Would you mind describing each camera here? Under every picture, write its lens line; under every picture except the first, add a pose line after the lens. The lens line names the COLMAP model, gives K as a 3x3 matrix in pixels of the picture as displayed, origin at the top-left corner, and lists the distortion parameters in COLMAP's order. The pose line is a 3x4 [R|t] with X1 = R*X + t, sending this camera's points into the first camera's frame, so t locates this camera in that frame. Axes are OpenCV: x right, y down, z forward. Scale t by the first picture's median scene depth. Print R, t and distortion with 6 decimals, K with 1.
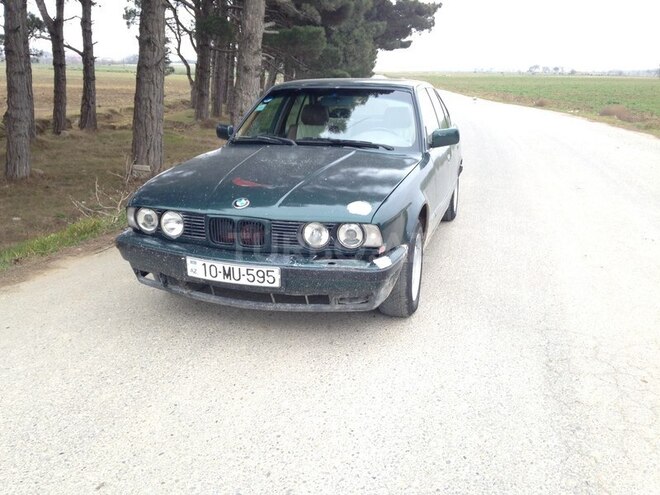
lens RADIAL K [[587.8, 0, 330.0], [0, 587.8, 247.5], [0, 0, 1]] dist [0.239709, -0.375468]
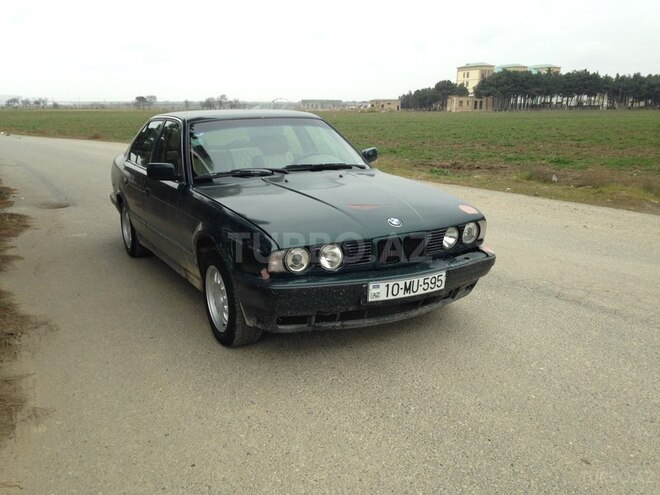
lens RADIAL K [[587.8, 0, 330.0], [0, 587.8, 247.5], [0, 0, 1]] dist [0.239709, -0.375468]
pose [[0.713674, -0.186357, 0.675234, -0.976290], [0.220707, 0.974686, 0.035732, -0.095775], [-0.664799, 0.123528, 0.736738, 0.304772]]
